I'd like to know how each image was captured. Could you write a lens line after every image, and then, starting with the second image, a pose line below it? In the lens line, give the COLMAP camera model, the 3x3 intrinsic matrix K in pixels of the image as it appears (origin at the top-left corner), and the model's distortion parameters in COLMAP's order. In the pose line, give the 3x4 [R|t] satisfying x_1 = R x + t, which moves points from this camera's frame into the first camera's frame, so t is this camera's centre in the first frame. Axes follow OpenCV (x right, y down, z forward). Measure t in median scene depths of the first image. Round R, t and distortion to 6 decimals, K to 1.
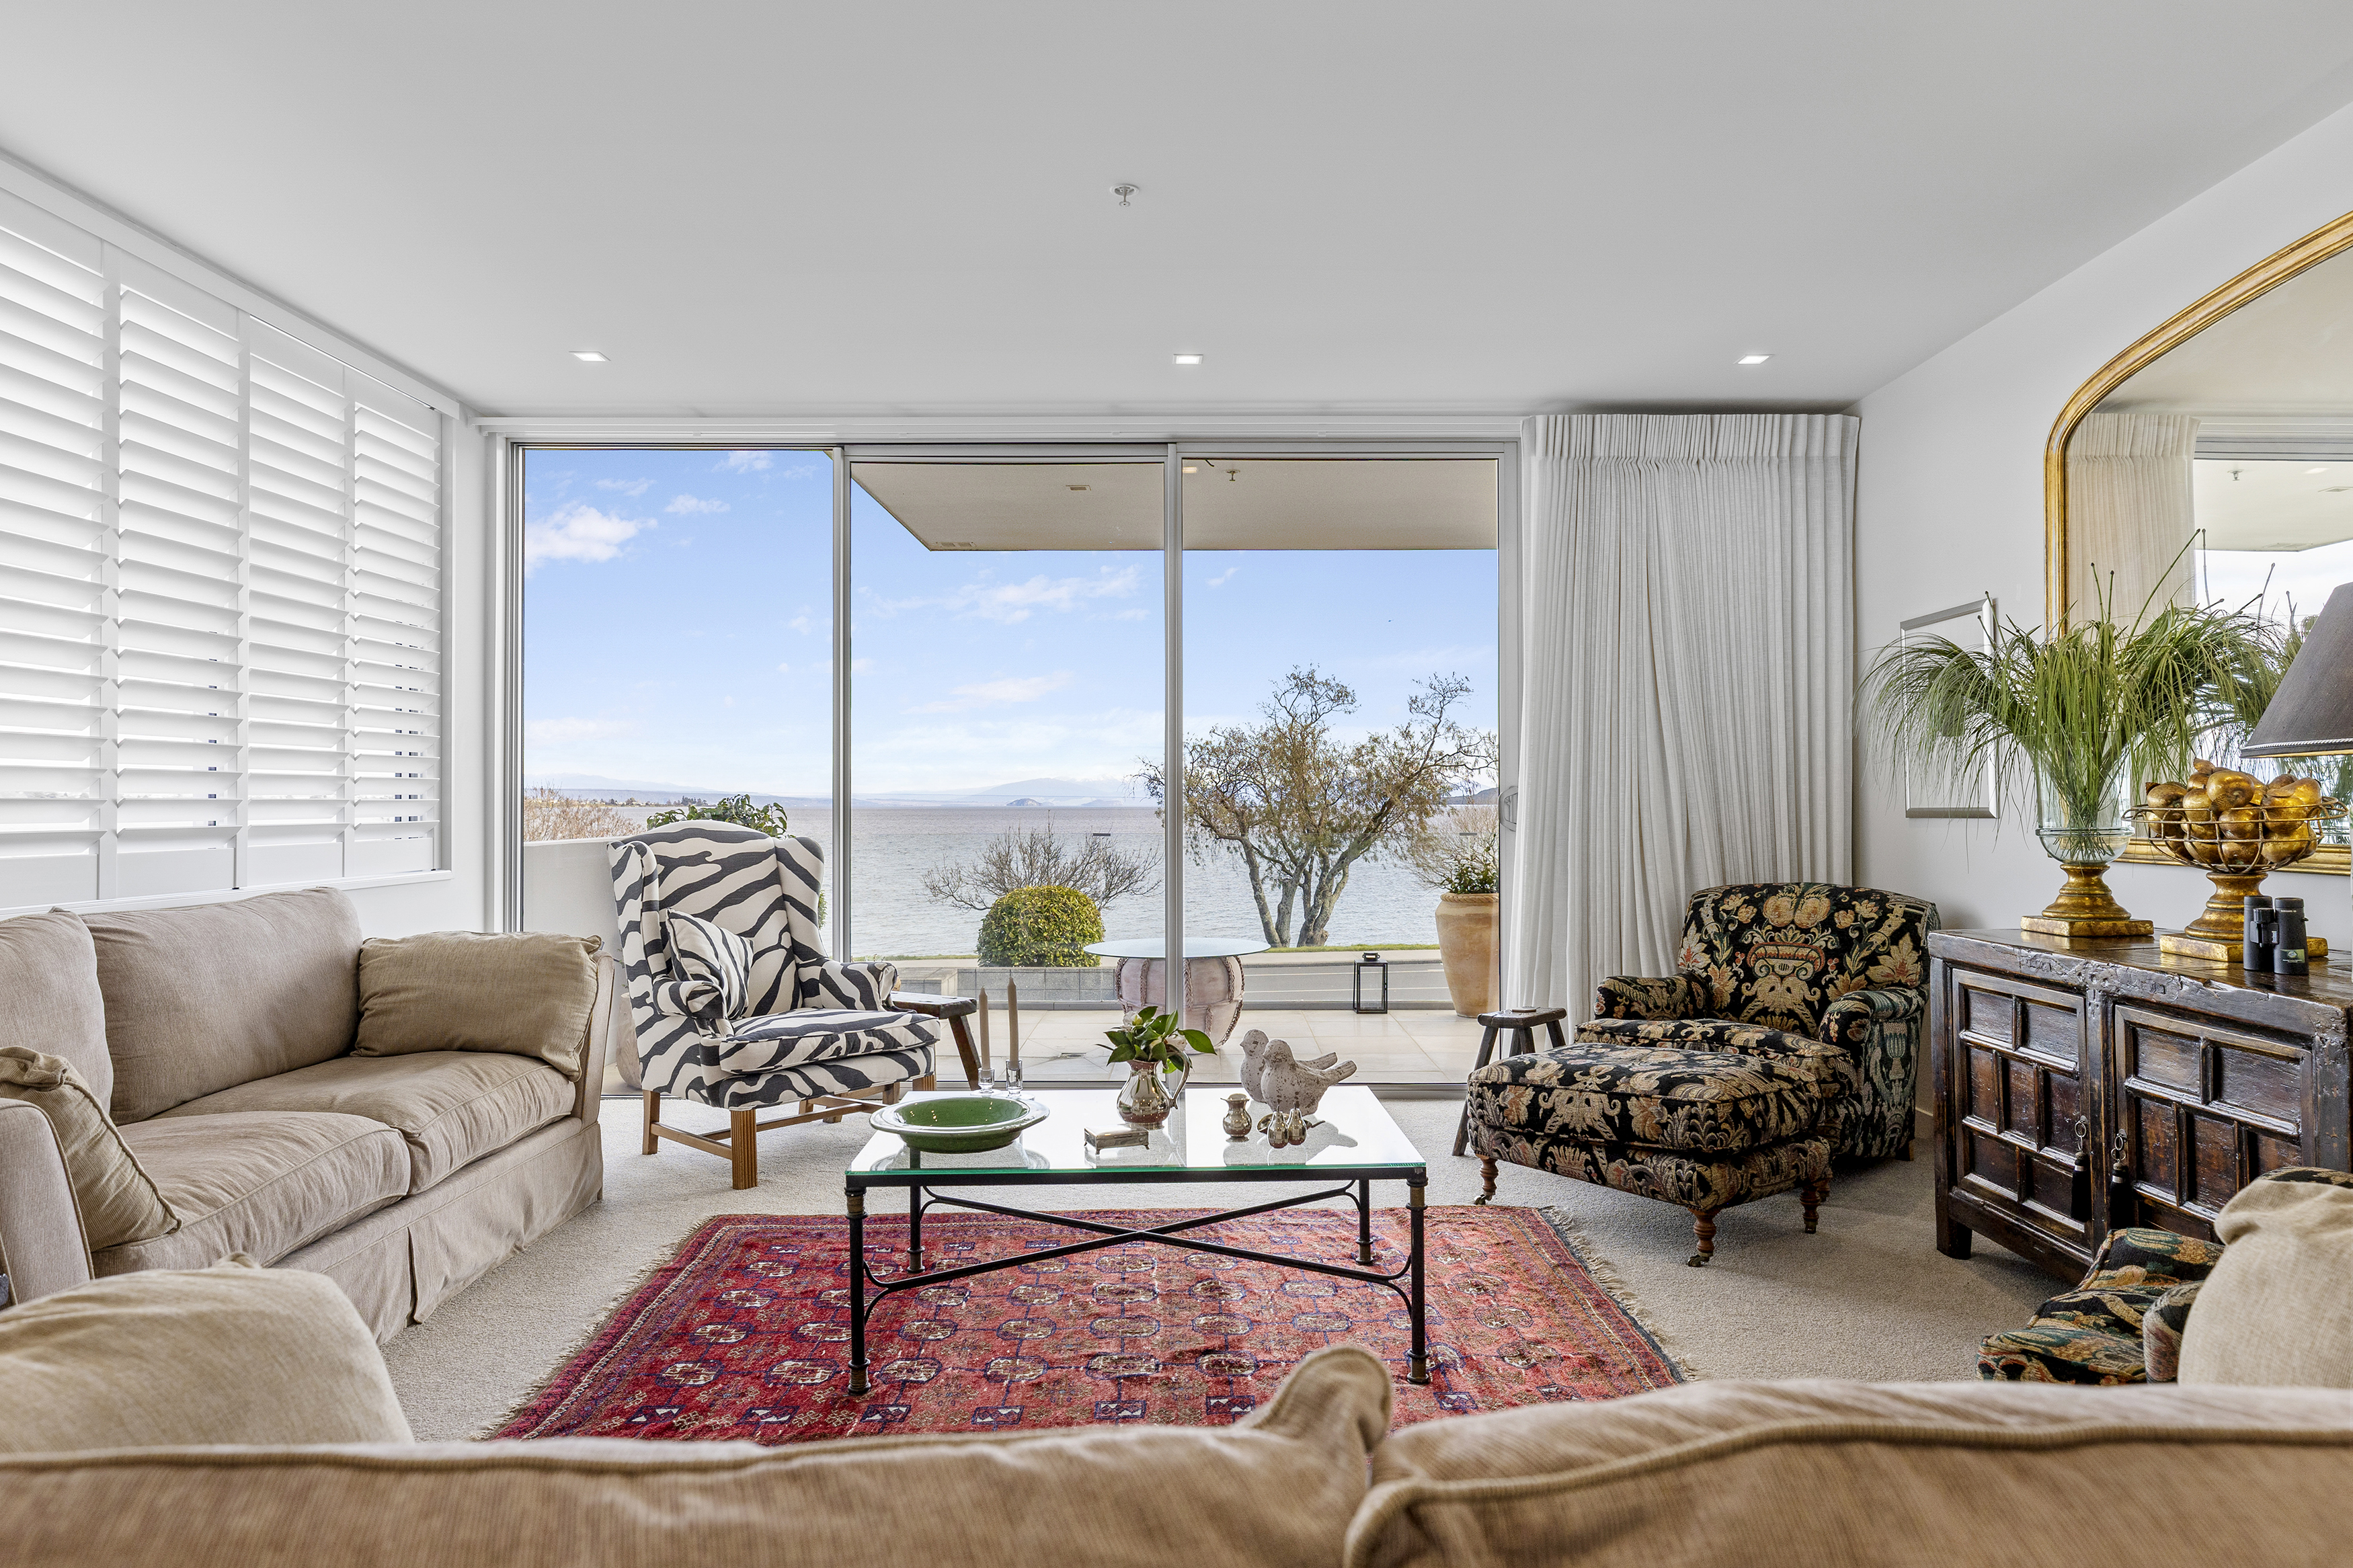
lens RADIAL K [[1472.8, 0, 1176.5], [0, 1472.8, 784.0], [0, 0, 1]] dist [0.003584, 0.002405]
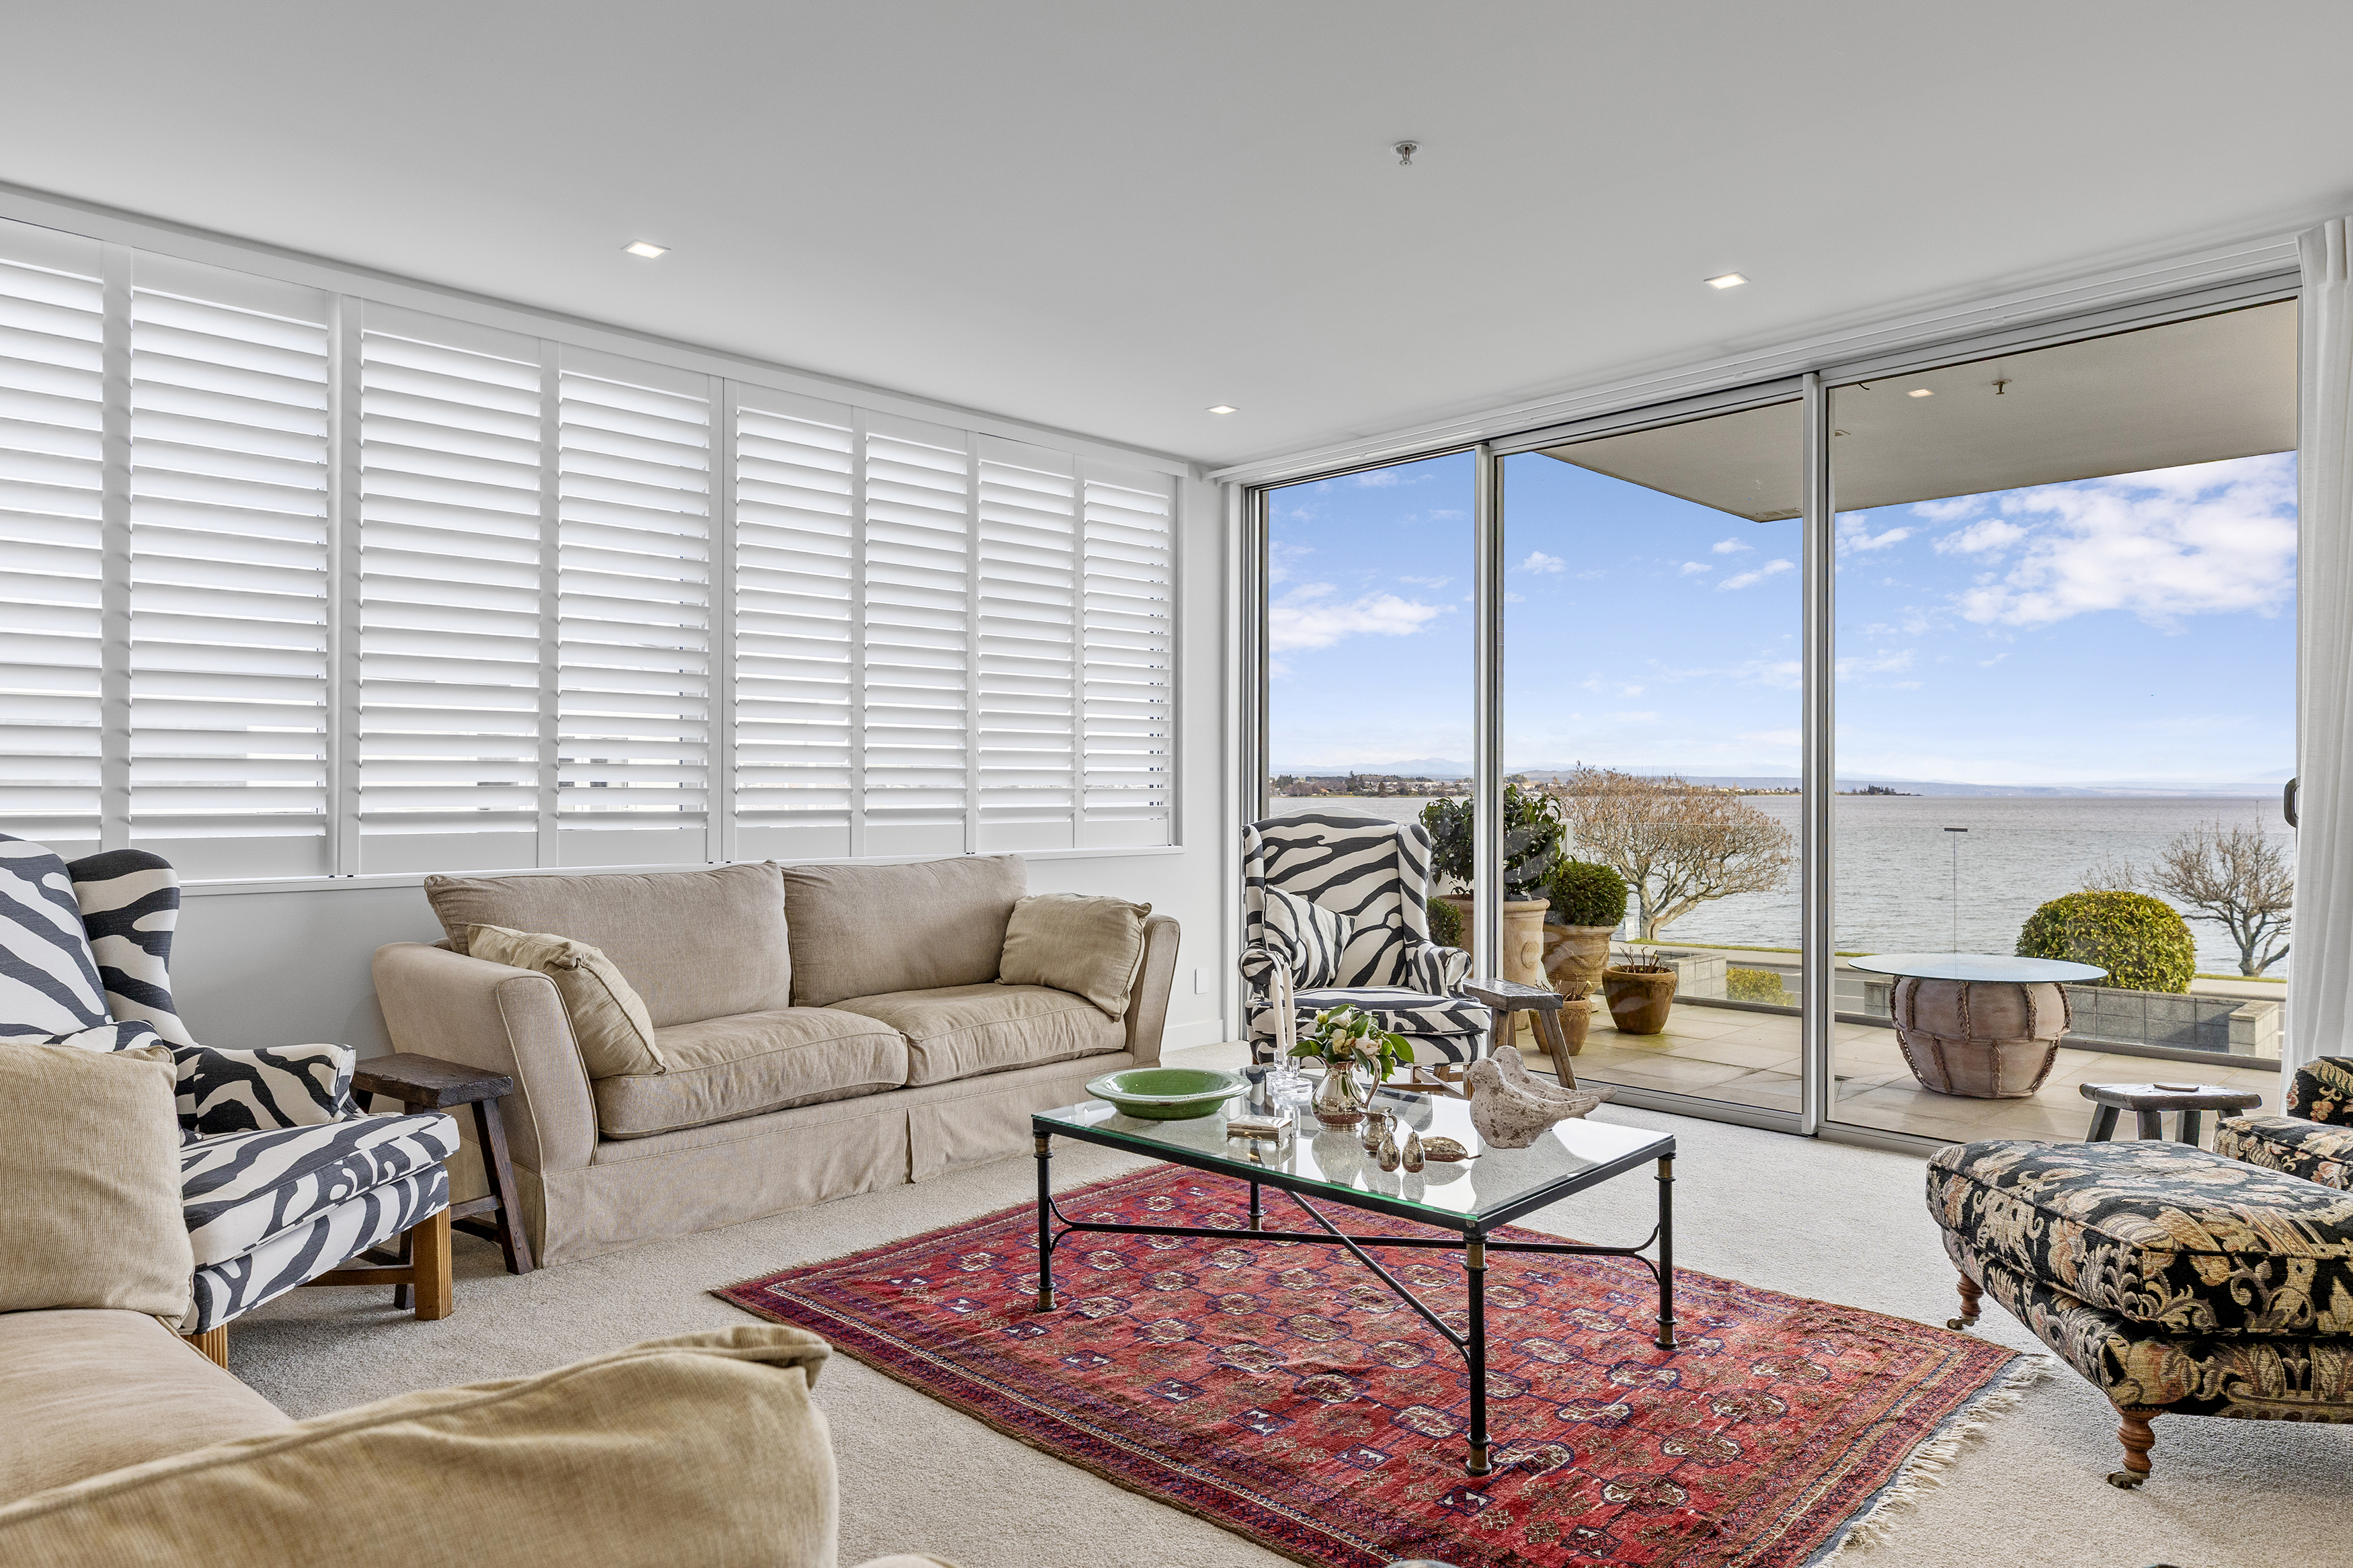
lens RADIAL K [[1416.1, 0, 1176.5], [0, 1416.1, 784.0], [0, 0, 1]] dist [-0.003539, 0.000471]
pose [[0.703180, -0.002356, -0.711008, 0.475651], [0.007704, 0.999961, 0.004305, 0.002207], [0.710970, -0.008505, 0.703171, 0.231779]]
